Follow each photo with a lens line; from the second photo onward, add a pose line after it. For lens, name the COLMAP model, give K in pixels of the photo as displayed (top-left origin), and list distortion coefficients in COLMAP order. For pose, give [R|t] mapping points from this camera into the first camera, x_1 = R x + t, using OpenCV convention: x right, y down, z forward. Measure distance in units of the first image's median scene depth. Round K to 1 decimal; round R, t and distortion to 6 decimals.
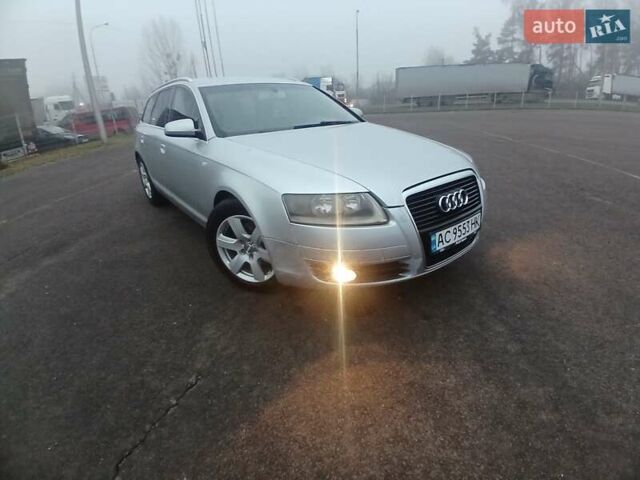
lens RADIAL K [[342.5, 0, 326.9], [0, 342.5, 239.7], [0, 0, 1]] dist [0.003222, -0.058860]
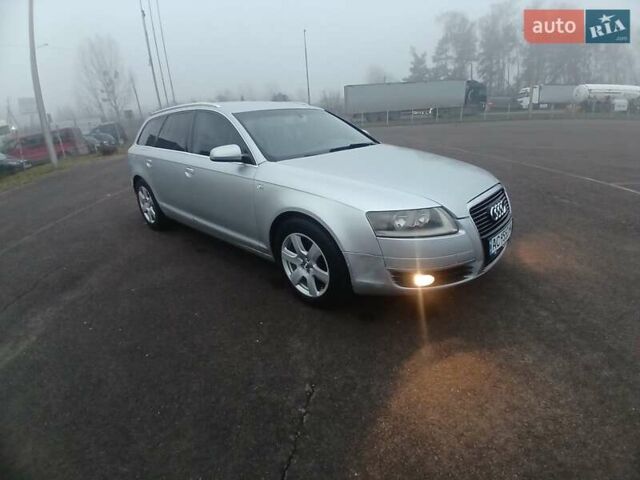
lens RADIAL K [[339.3, 0, 336.7], [0, 339.3, 239.1], [0, 0, 1]] dist [0.024205, -0.074224]
pose [[0.985272, -0.065666, 0.157882, -0.187006], [0.071970, 0.996808, -0.034548, -0.006258], [-0.155109, 0.045402, 0.986853, -0.037931]]
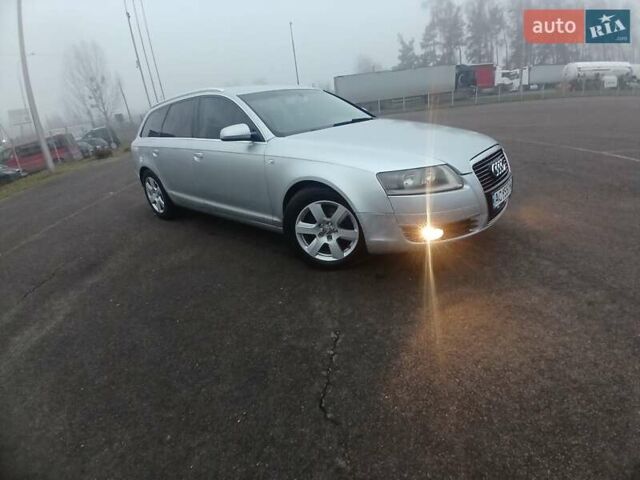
lens RADIAL K [[339.3, 0, 336.7], [0, 339.3, 239.1], [0, 0, 1]] dist [0.024205, -0.074224]
pose [[0.978696, -0.126165, 0.161974, -0.223334], [0.130374, 0.991342, -0.015581, 0.043742], [-0.158606, 0.036367, 0.986672, -0.065864]]
